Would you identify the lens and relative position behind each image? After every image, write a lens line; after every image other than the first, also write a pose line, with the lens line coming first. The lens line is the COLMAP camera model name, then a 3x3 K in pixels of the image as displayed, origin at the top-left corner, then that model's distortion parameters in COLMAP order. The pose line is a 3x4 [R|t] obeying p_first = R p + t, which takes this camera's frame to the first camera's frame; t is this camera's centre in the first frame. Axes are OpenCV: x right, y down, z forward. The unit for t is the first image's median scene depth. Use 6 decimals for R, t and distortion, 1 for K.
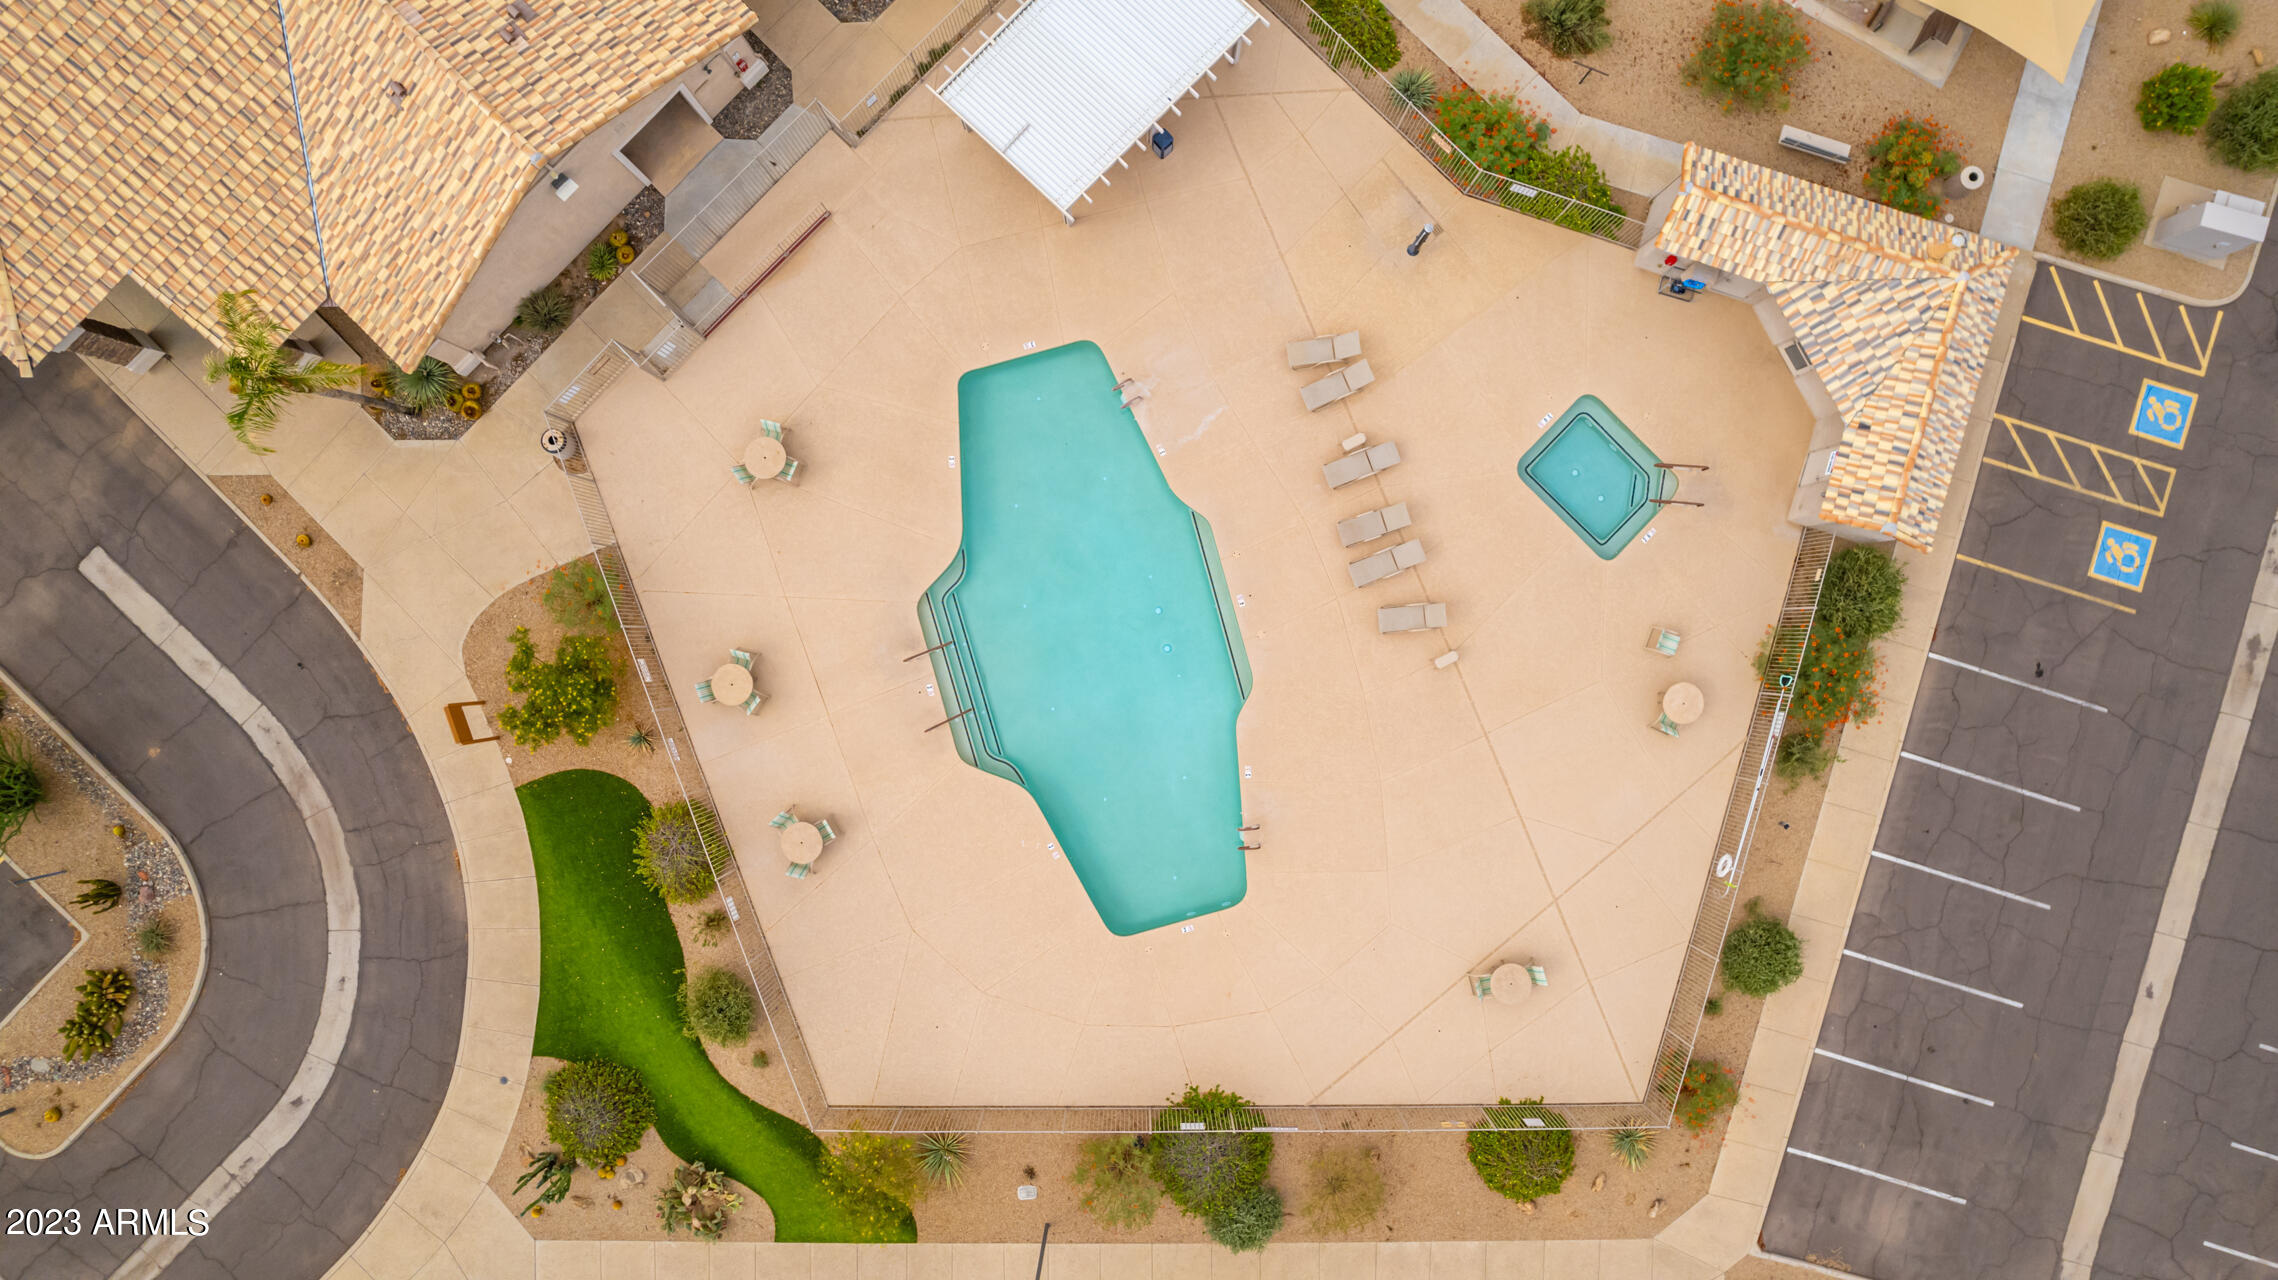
lens RADIAL K [[1470.6, 0, 1139.0], [0, 1470.6, 640.0], [0, 0, 1]] dist [-0.083965, 0.078928]
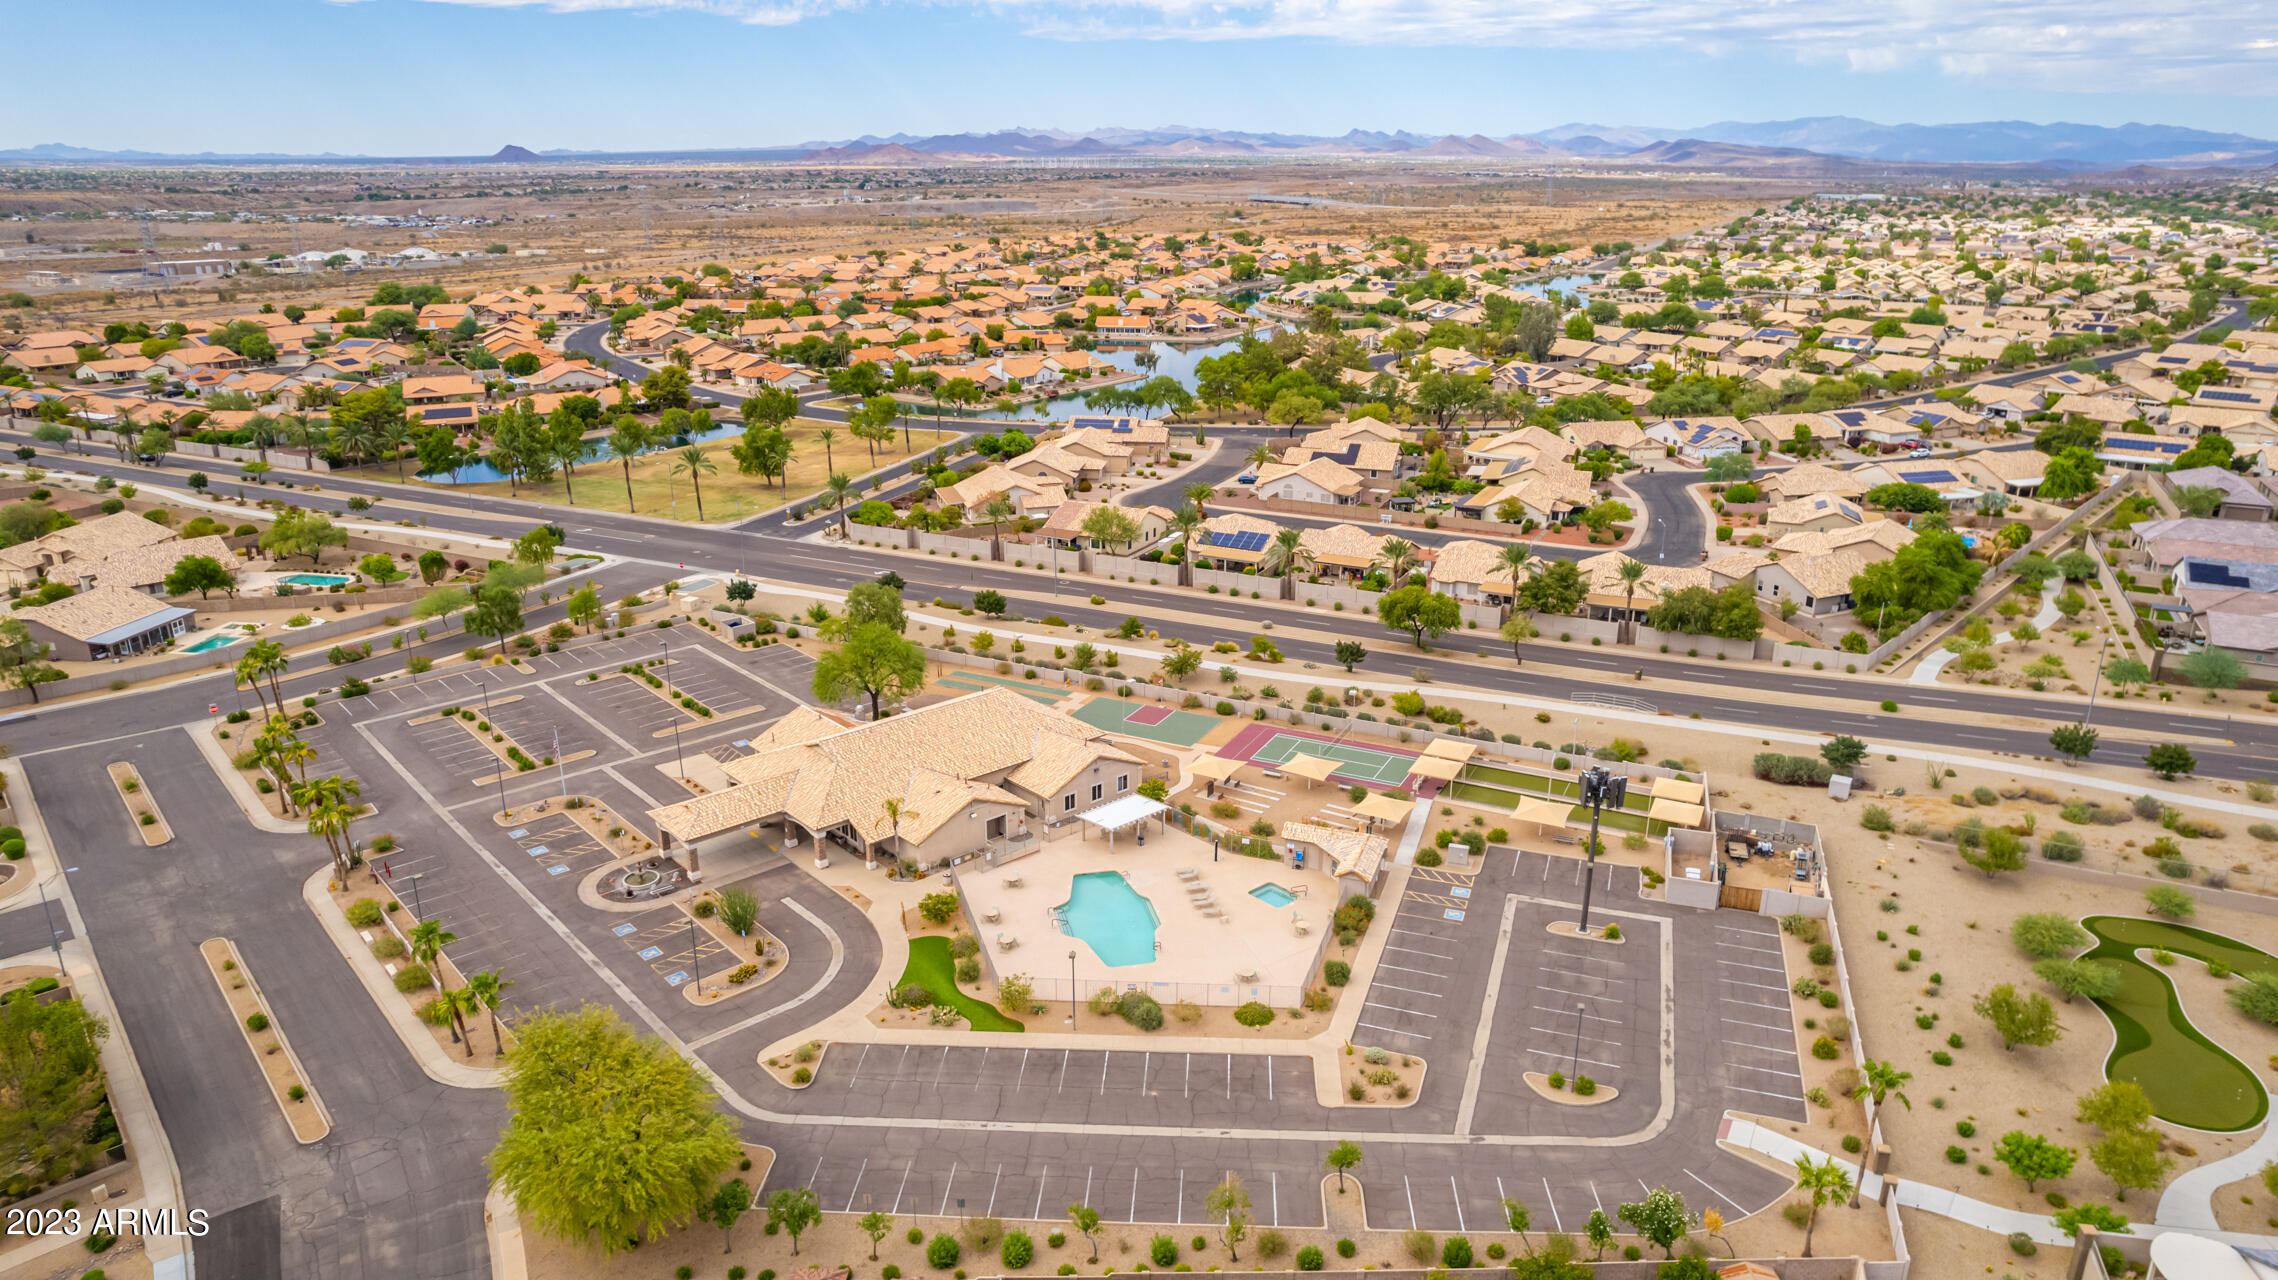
lens RADIAL K [[1470.6, 0, 1139.0], [0, 1470.6, 640.0], [0, 0, 1]] dist [-0.083965, 0.078928]
pose [[0.998322, 0.013027, -0.056418, 0.194542], [-0.057670, 0.310943, -0.948677, 2.696557], [0.005184, 0.950339, 0.311173, -0.492938]]
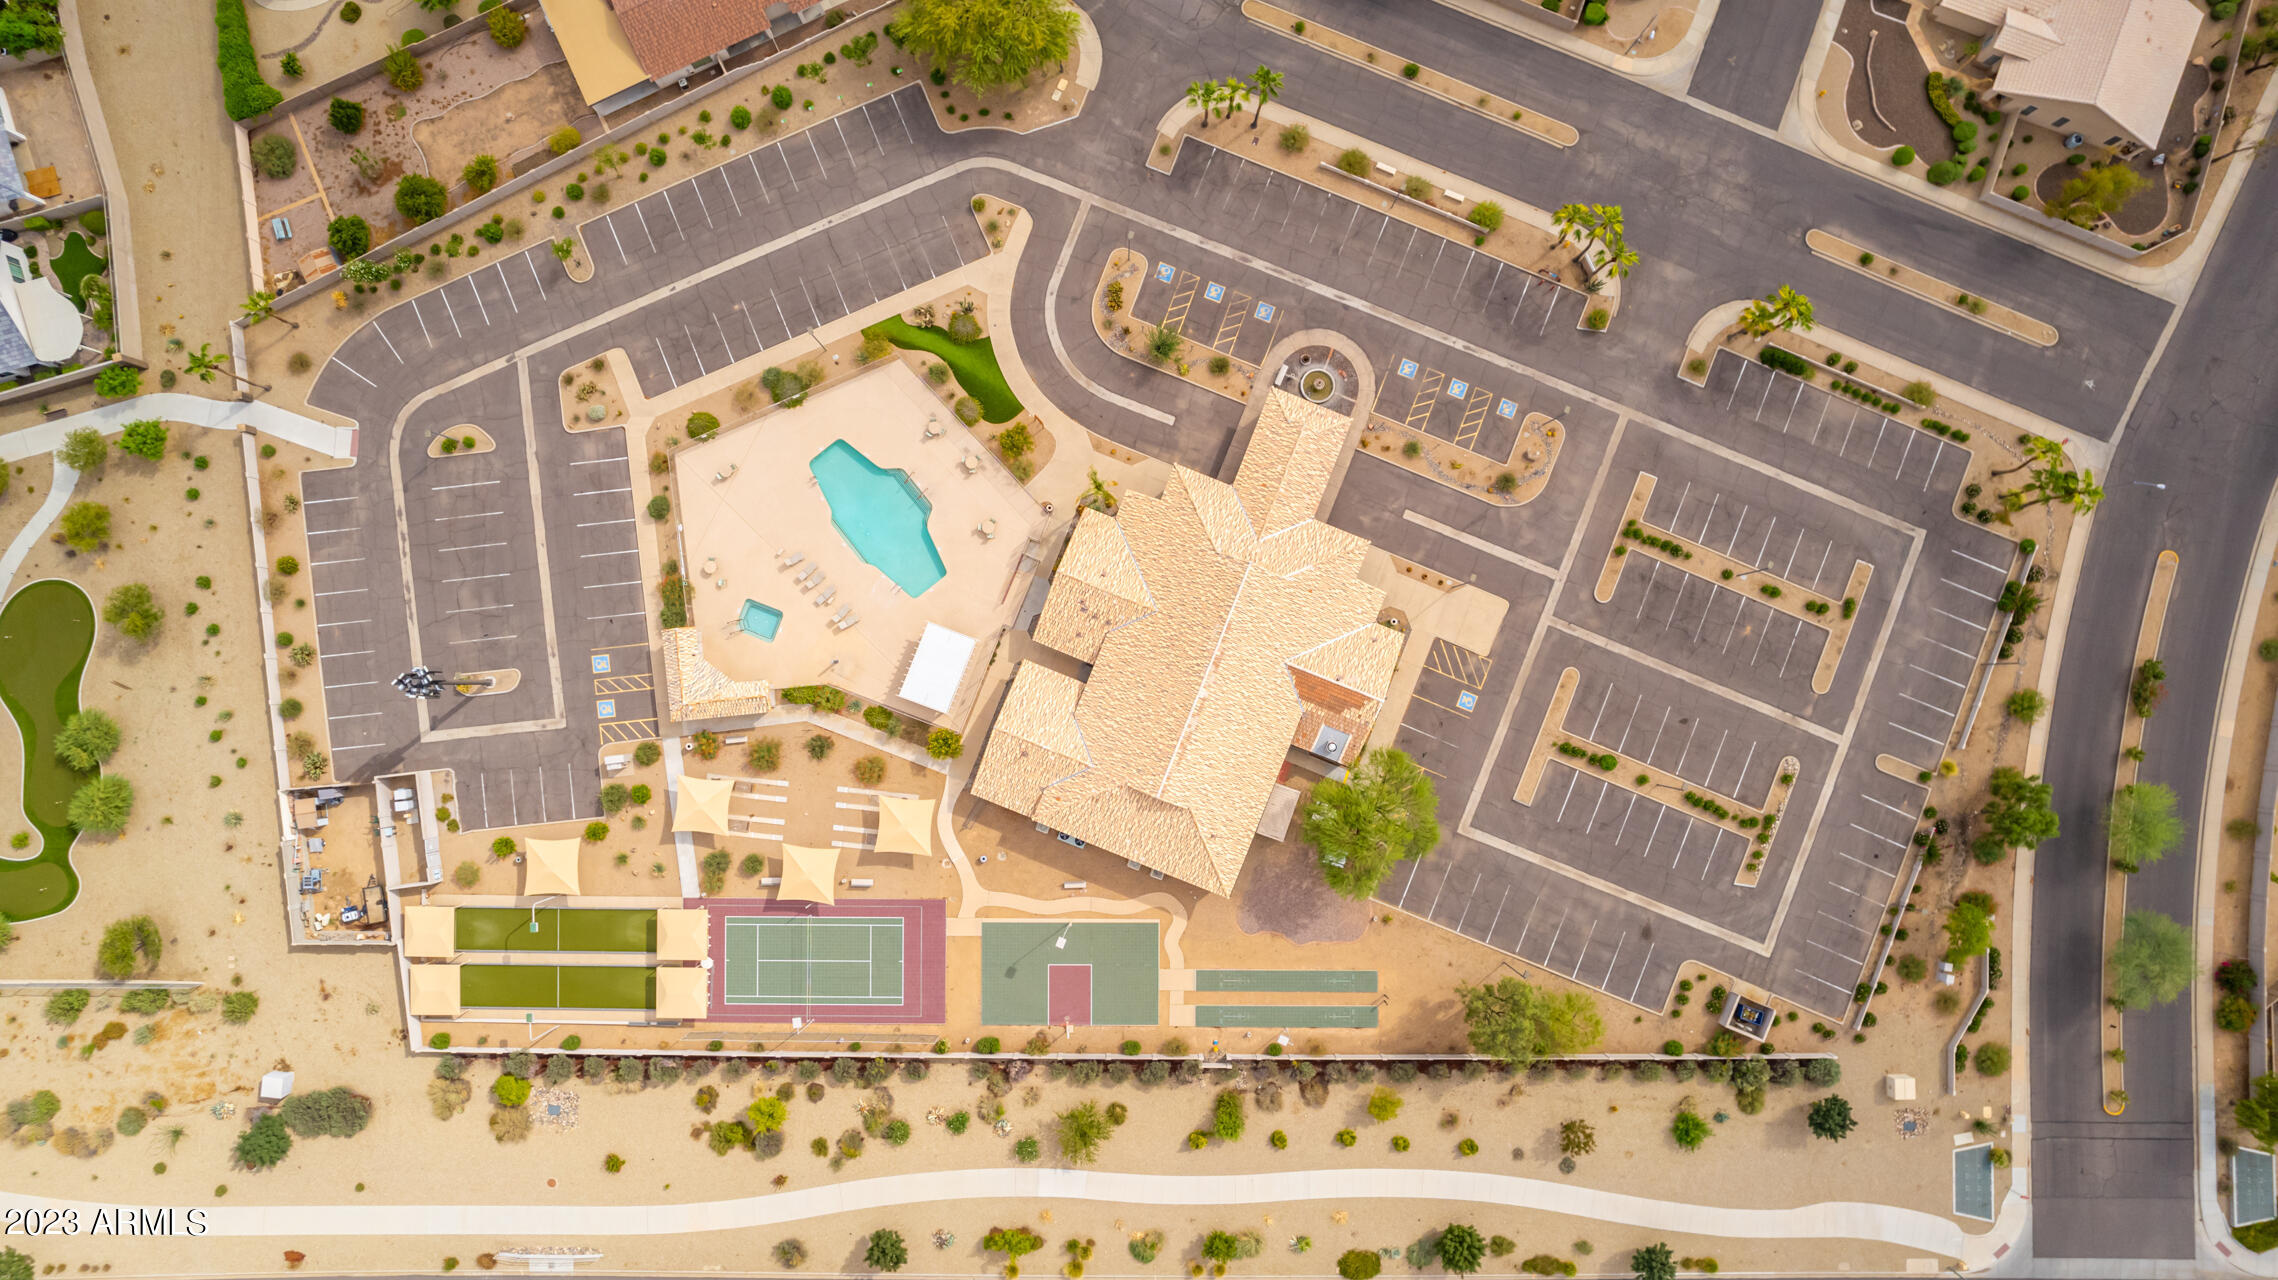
lens RADIAL K [[1470.6, 0, 1139.0], [0, 1470.6, 640.0], [0, 0, 1]] dist [-0.083965, 0.078928]
pose [[-0.920401, 0.390061, -0.026724, -0.375738], [-0.390602, -0.920357, 0.019298, -0.552472], [-0.017068, 0.028200, 0.999457, -2.340862]]
